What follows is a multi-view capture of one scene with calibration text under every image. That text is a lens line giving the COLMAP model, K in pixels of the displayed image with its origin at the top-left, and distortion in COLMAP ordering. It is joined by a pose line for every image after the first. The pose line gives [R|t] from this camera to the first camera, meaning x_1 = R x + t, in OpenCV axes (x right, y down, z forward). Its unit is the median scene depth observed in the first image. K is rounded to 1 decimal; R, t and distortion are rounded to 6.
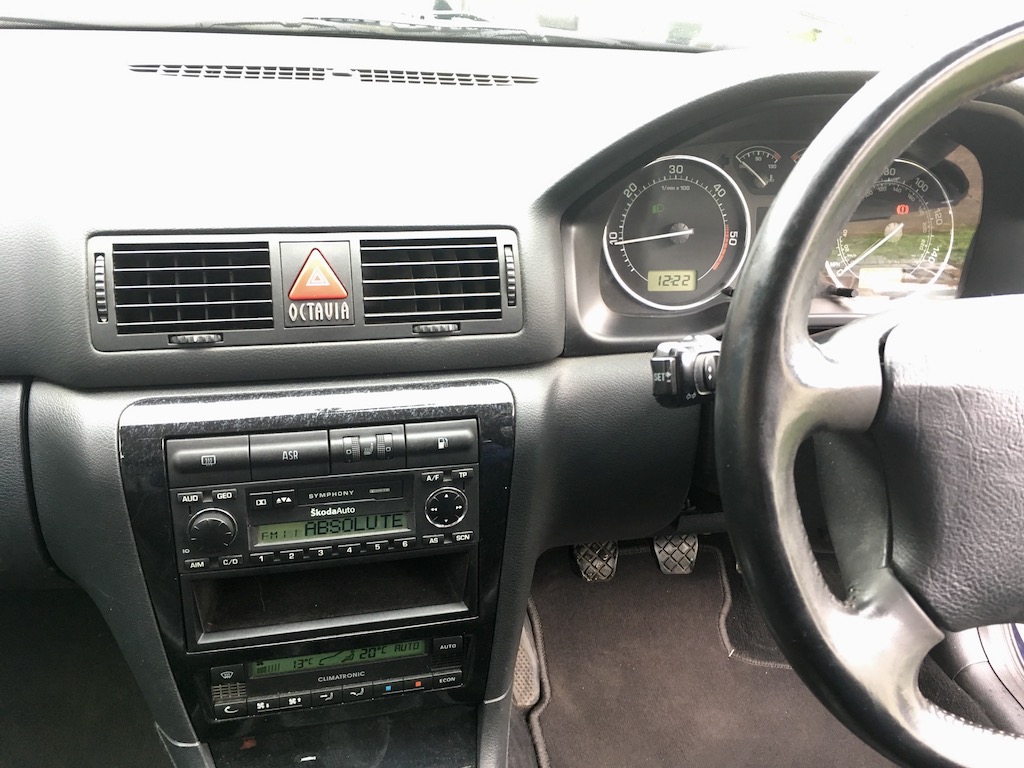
lens RADIAL K [[877.8, 0, 496.3], [0, 877.8, 387.5], [0, 0, 1]] dist [0.074621, -0.124545]
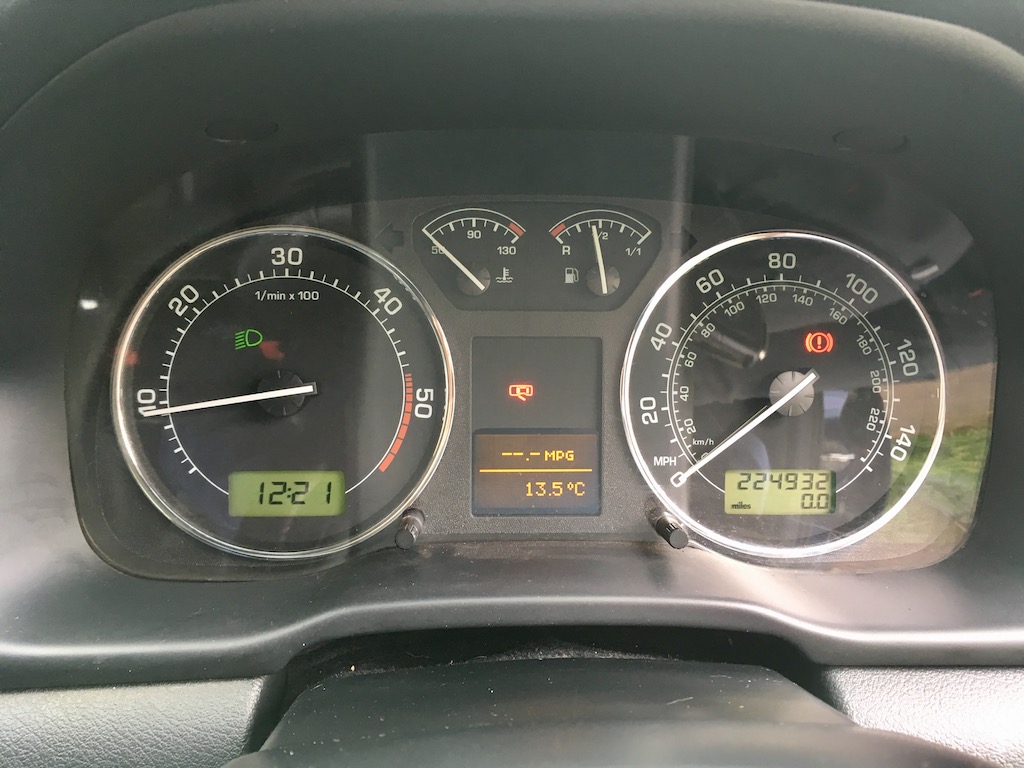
lens RADIAL K [[877.8, 0, 496.3], [0, 877.8, 387.5], [0, 0, 1]] dist [0.074621, -0.124545]
pose [[0.991243, 0.004992, -0.131958, 0.366788], [-0.024593, 0.988781, -0.147331, -0.111273], [0.129742, 0.149286, 0.980245, 0.559930]]
